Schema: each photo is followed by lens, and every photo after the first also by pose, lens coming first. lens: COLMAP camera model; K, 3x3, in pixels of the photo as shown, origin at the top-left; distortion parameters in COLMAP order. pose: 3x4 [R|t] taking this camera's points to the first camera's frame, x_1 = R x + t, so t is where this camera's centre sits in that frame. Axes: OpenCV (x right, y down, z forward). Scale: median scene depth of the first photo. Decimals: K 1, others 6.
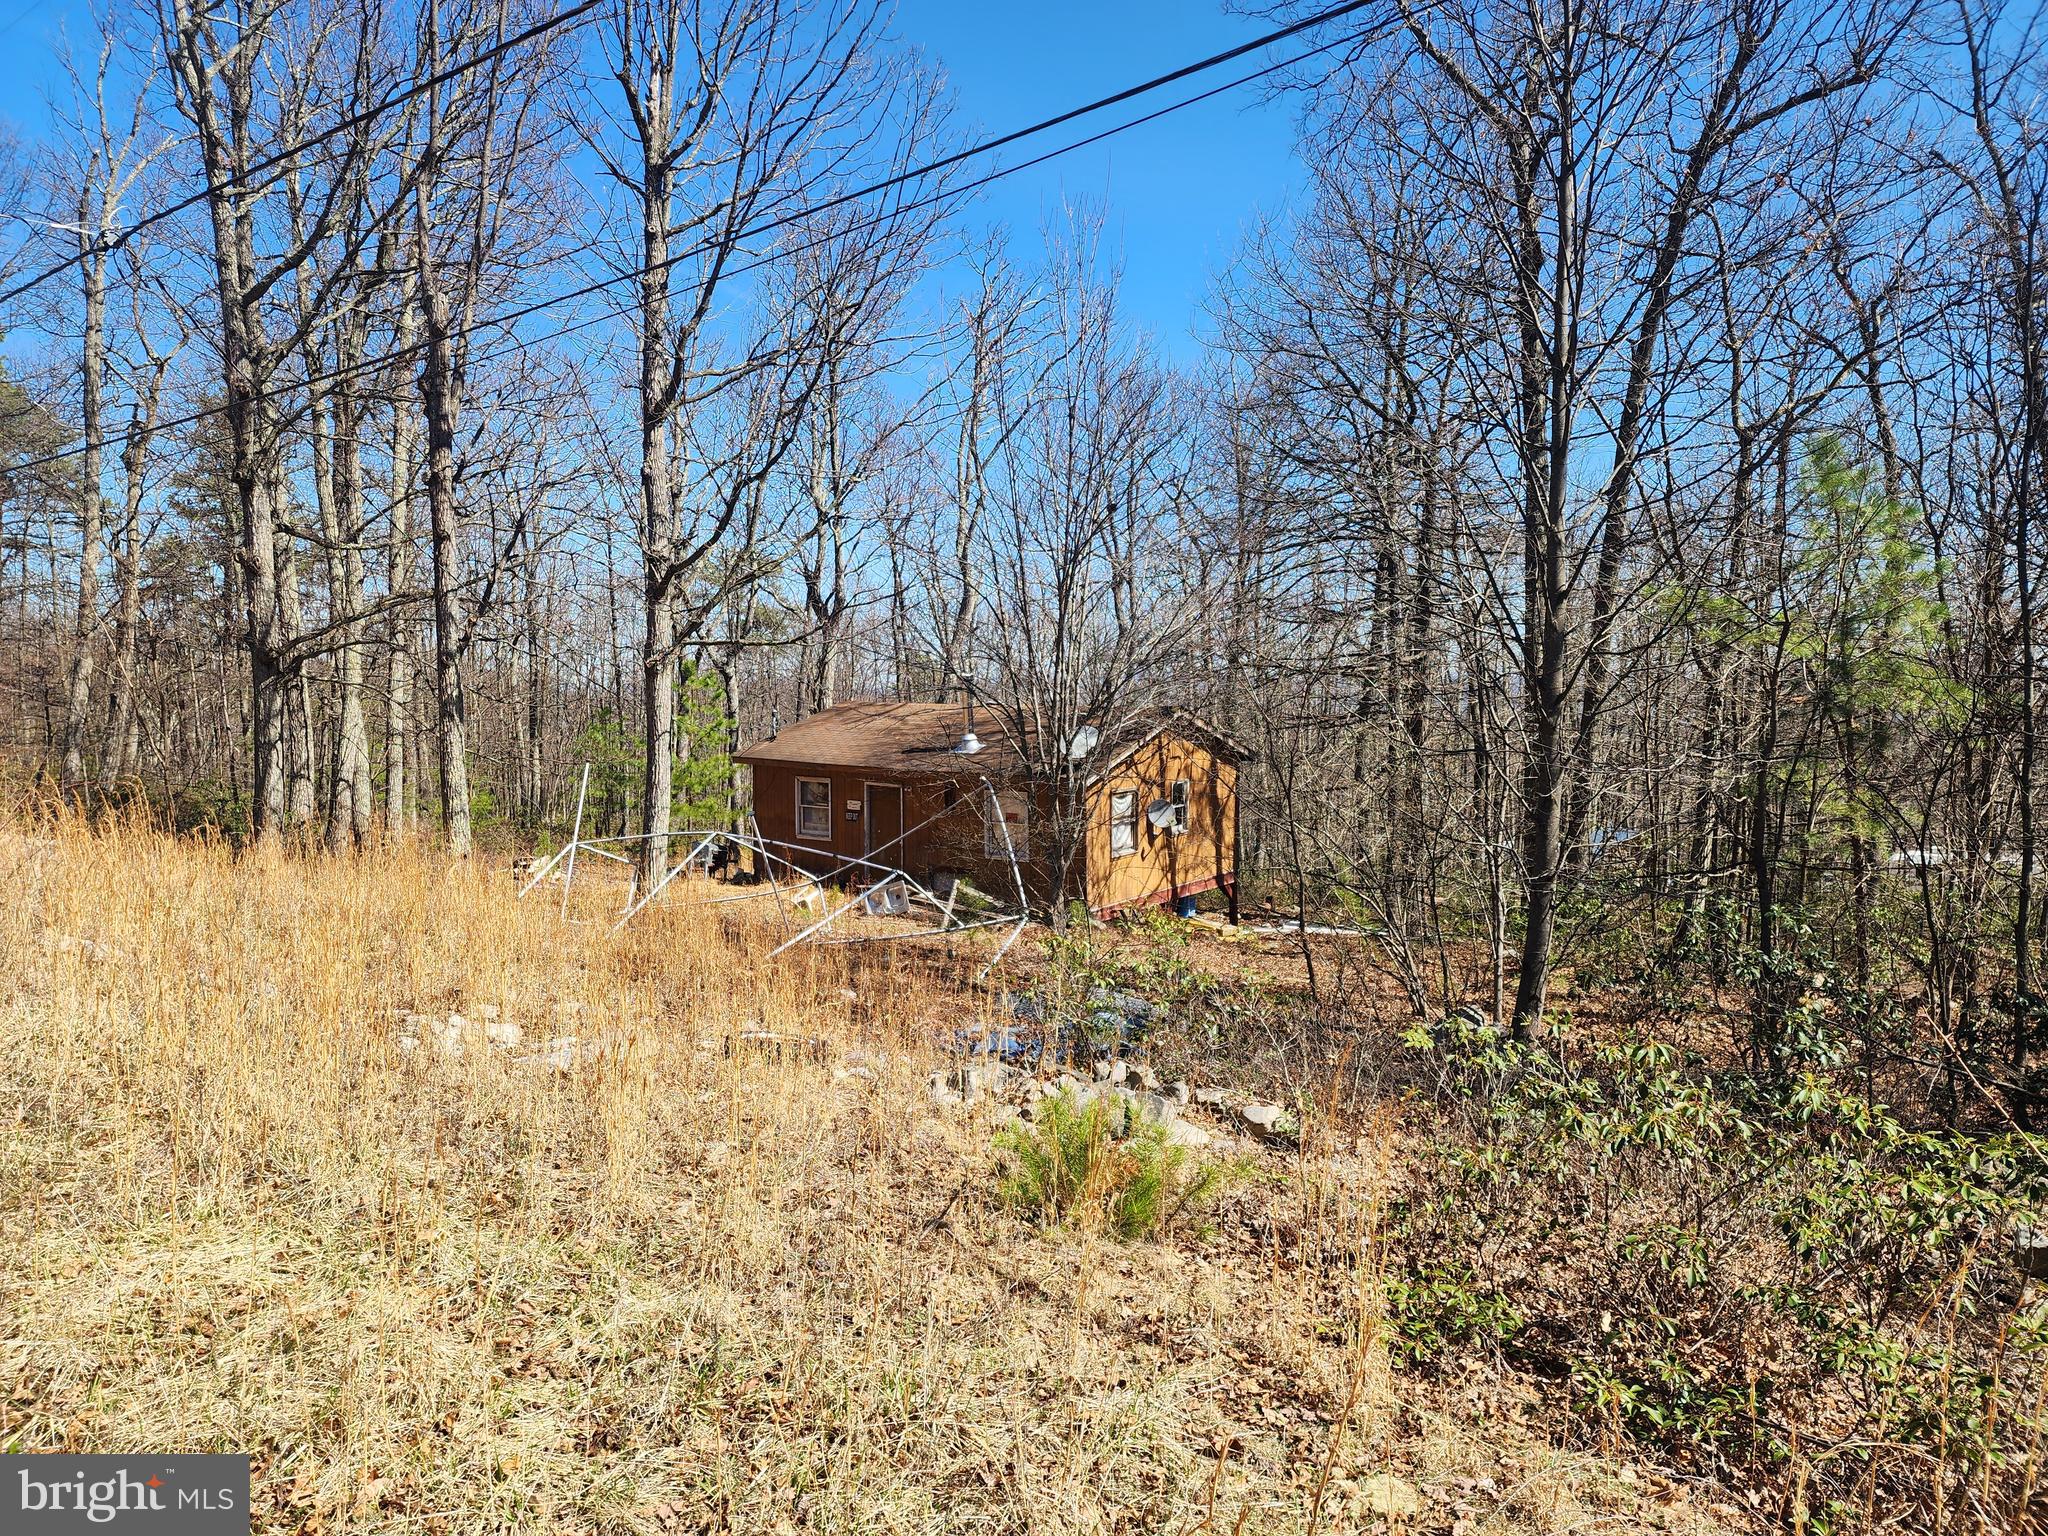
lens RADIAL K [[1398.1, 0, 1024.4], [0, 1398.1, 766.6], [0, 0, 1]] dist [0.056990, -0.031689]
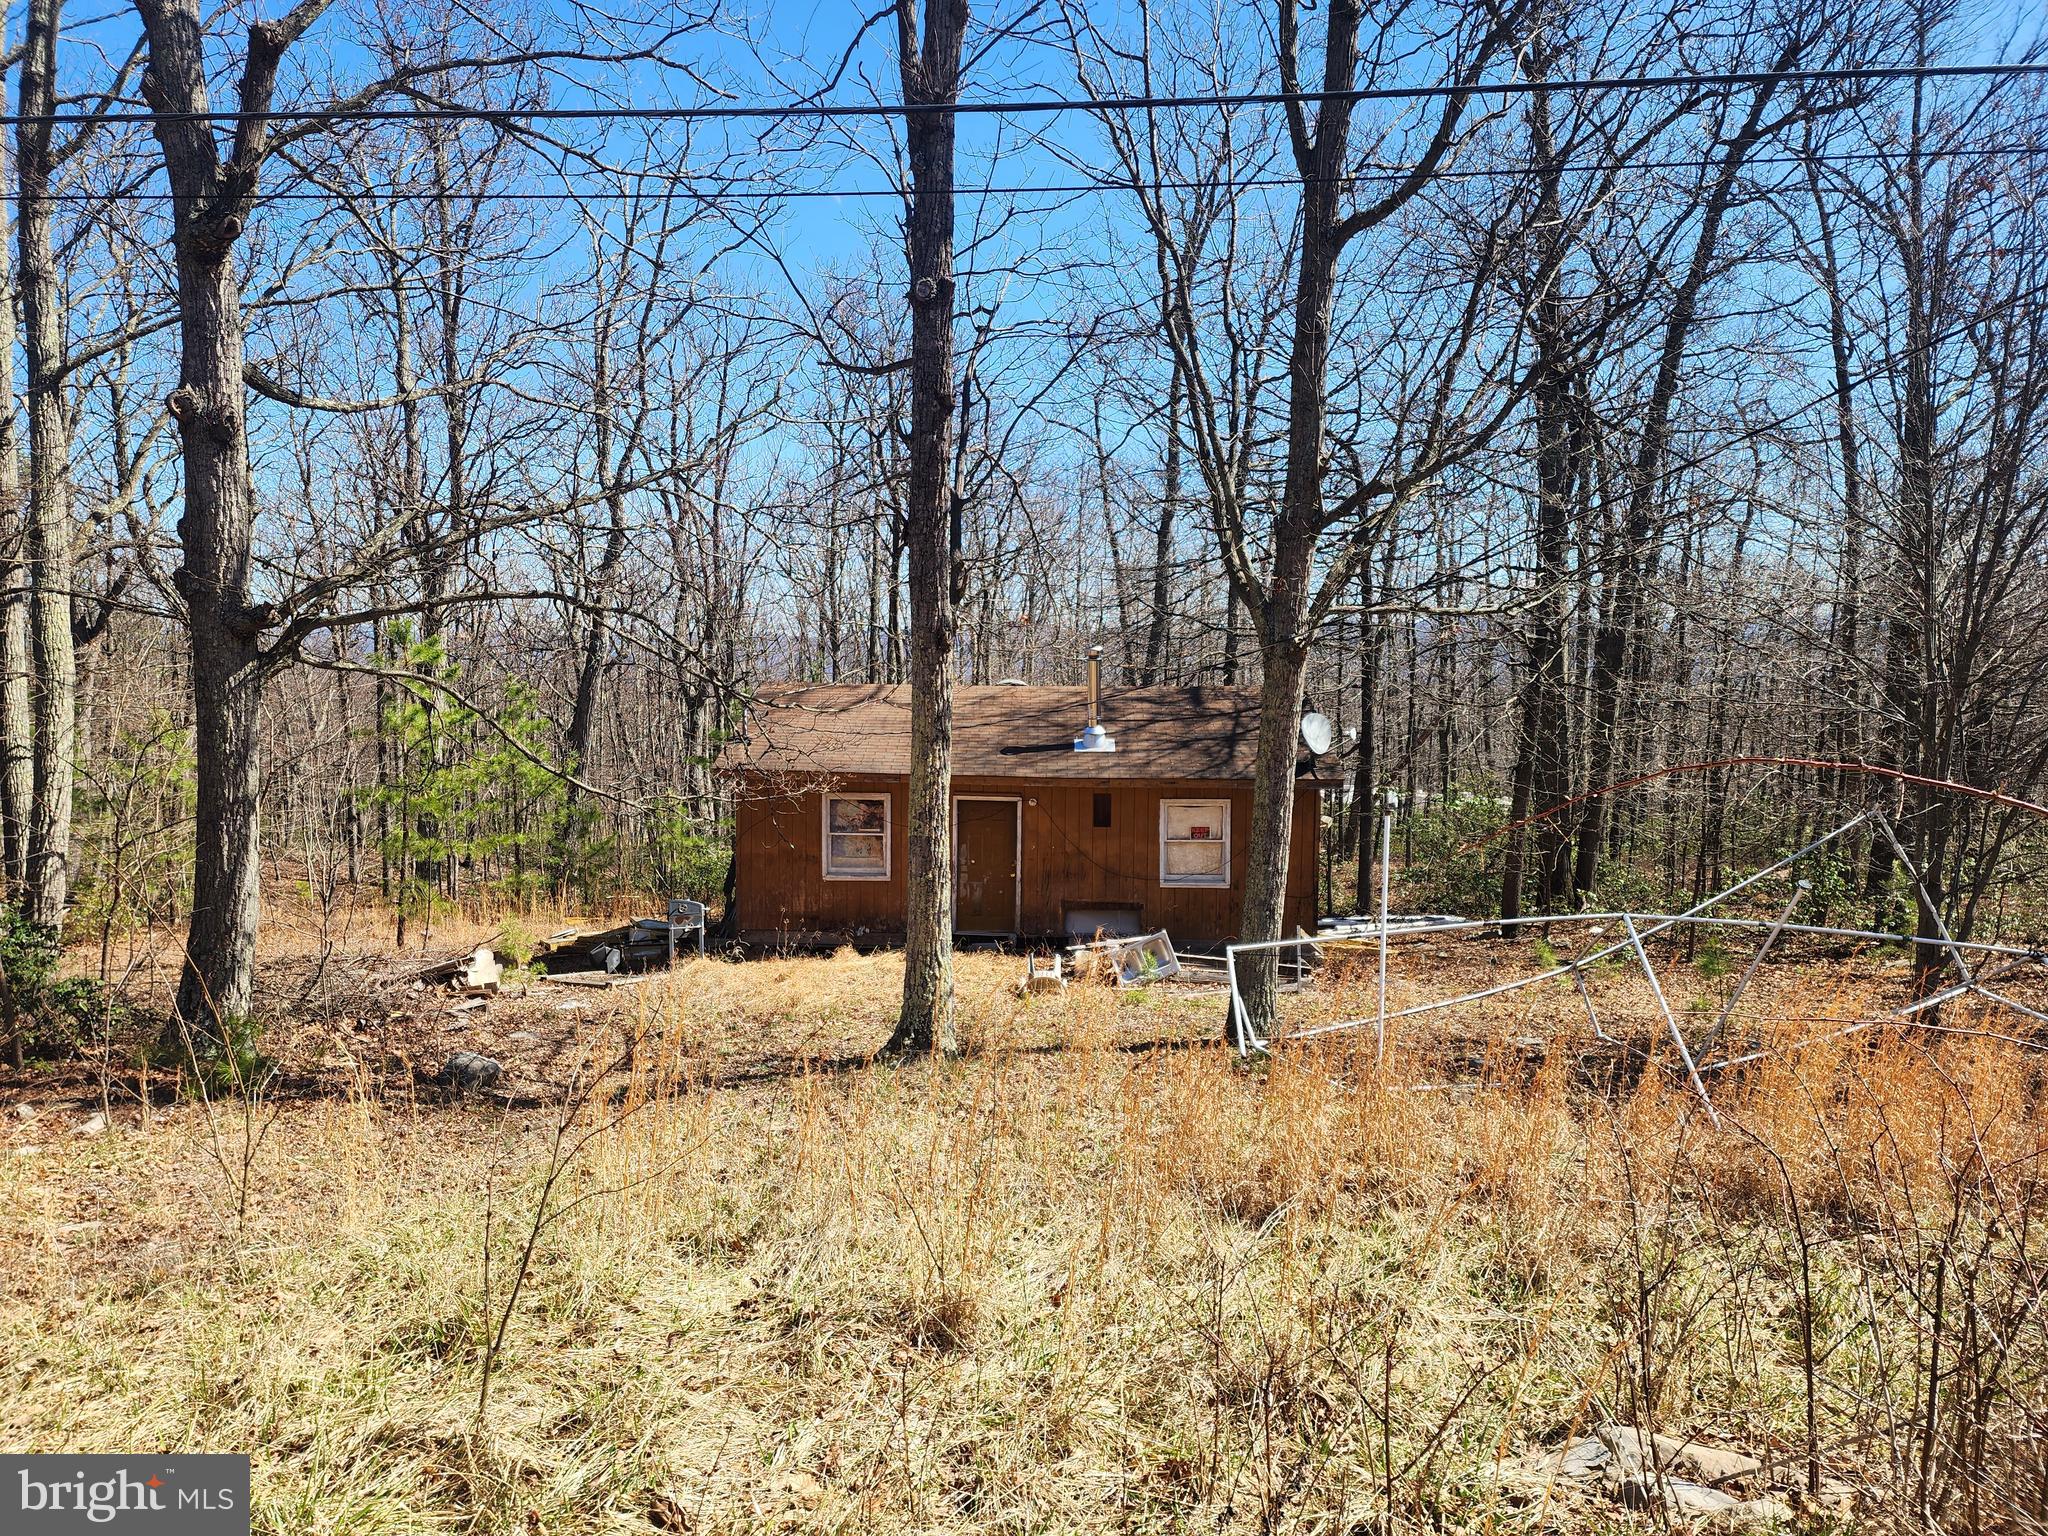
lens RADIAL K [[1398.1, 0, 1022.1], [0, 1398.1, 769.3], [0, 0, 1]] dist [0.056990, -0.031689]
pose [[0.833956, -0.050811, 0.549487, -0.476136], [0.034688, 0.998610, 0.039695, -0.030839], [-0.550740, -0.014043, 0.834559, 0.366254]]
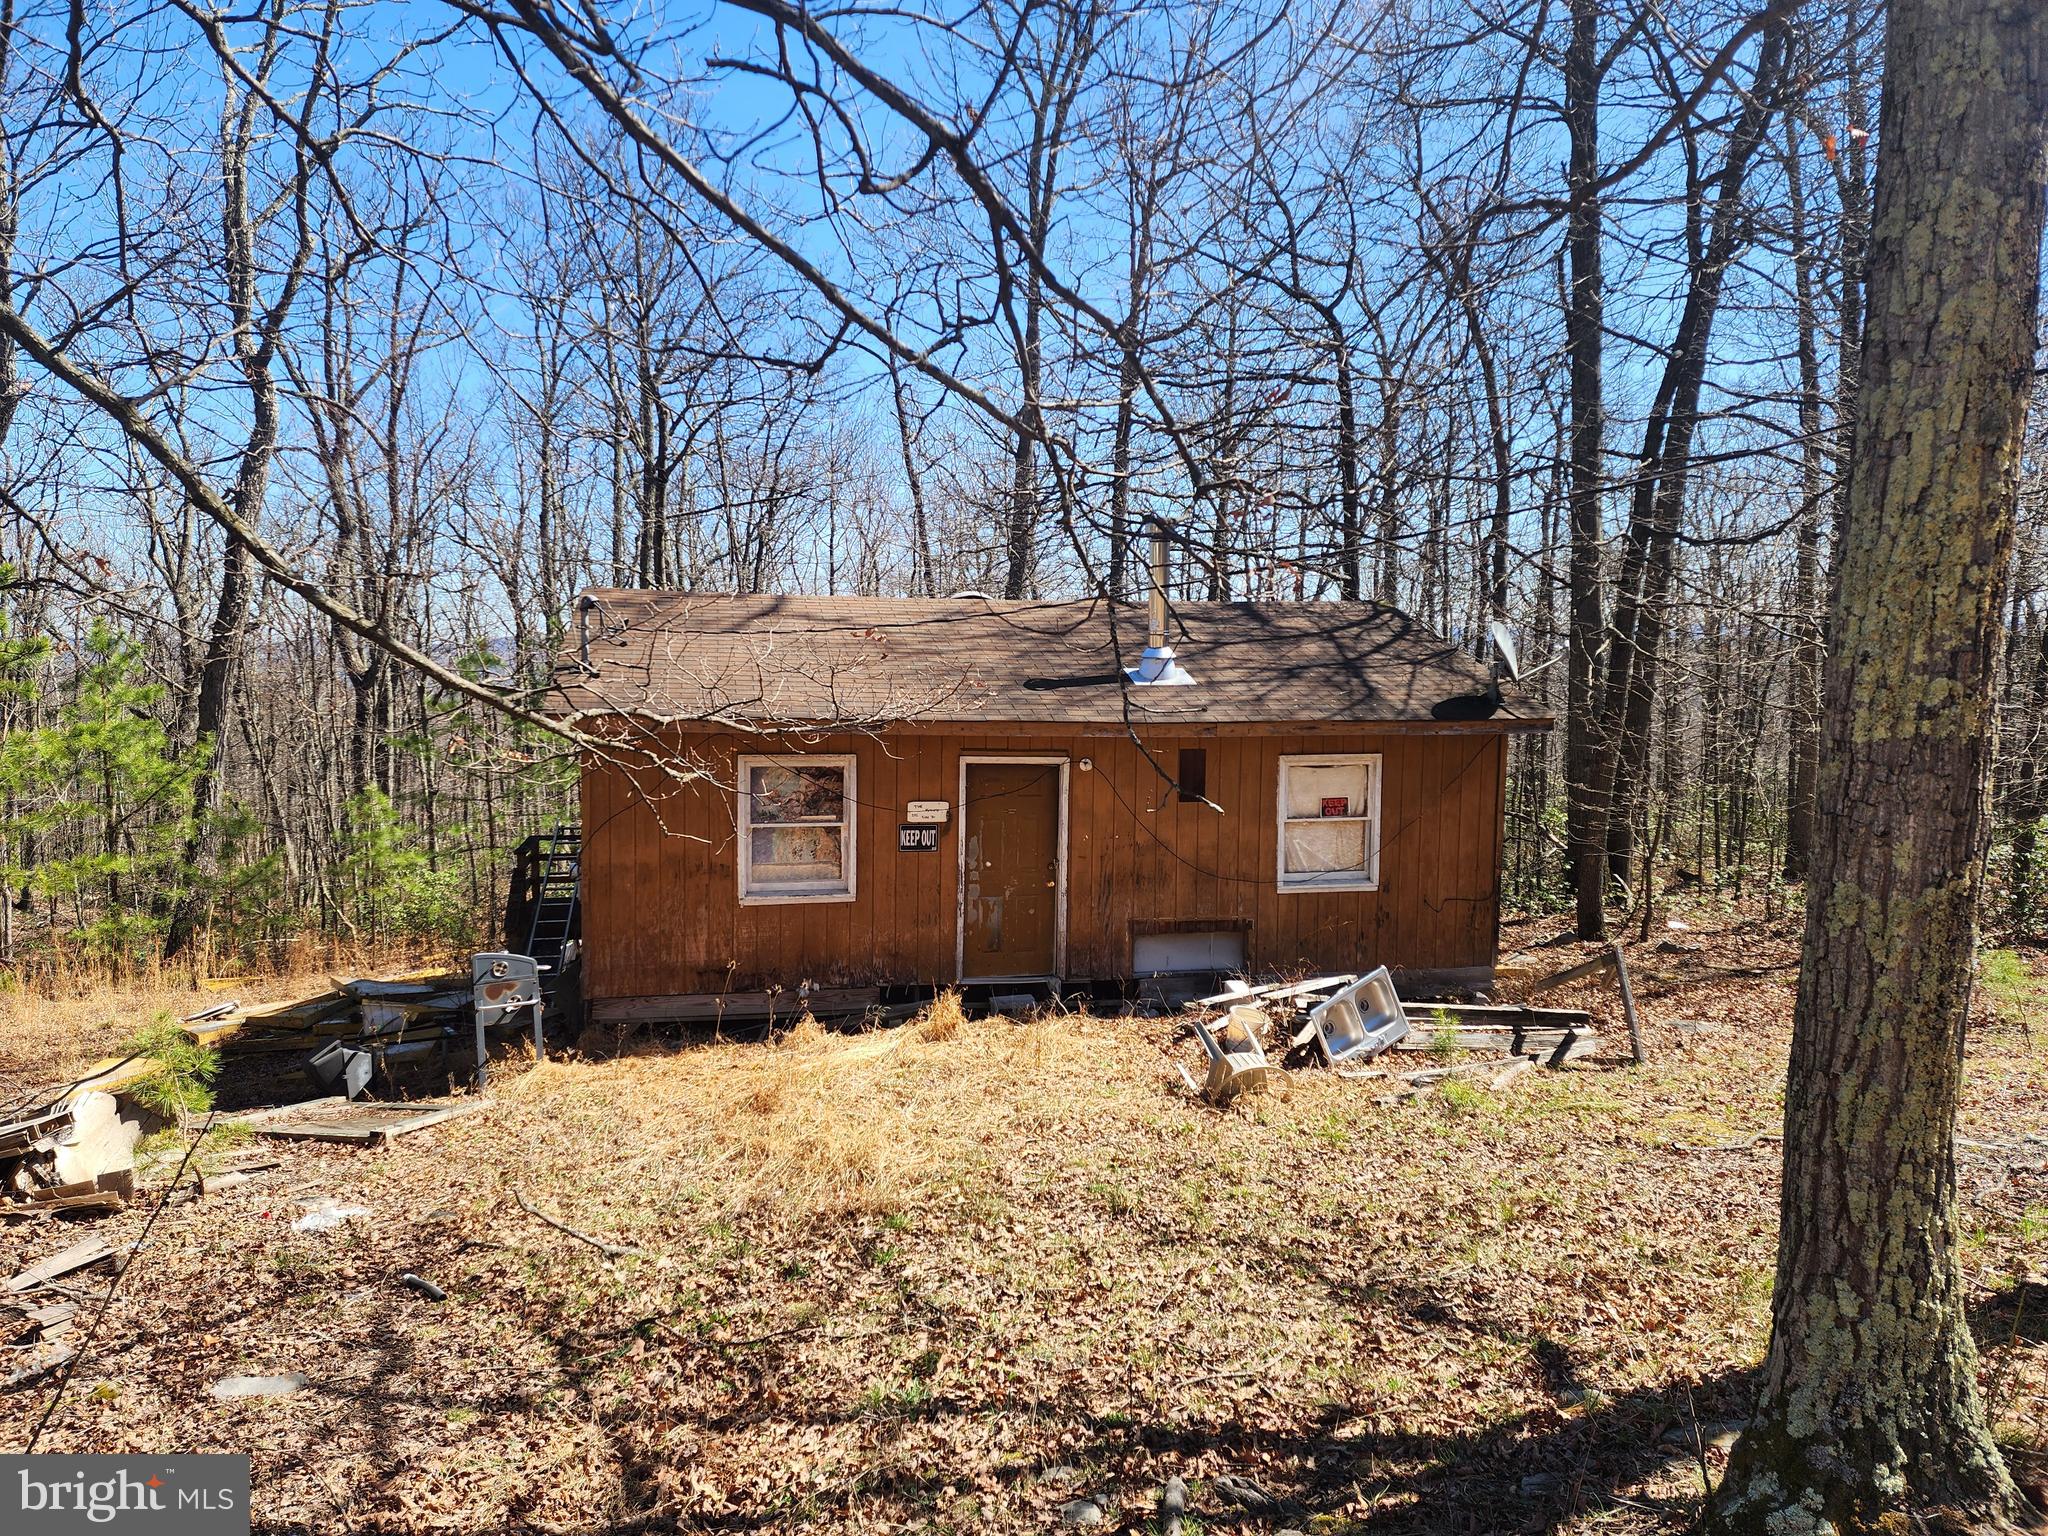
lens RADIAL K [[1398.1, 0, 1026.6], [0, 1398.1, 764.5], [0, 0, 1]] dist [0.056990, -0.031689]
pose [[0.676623, -0.063257, 0.733607, -0.417406], [0.044558, 0.997995, 0.044957, -0.006291], [-0.734980, 0.002269, 0.678085, 0.673662]]
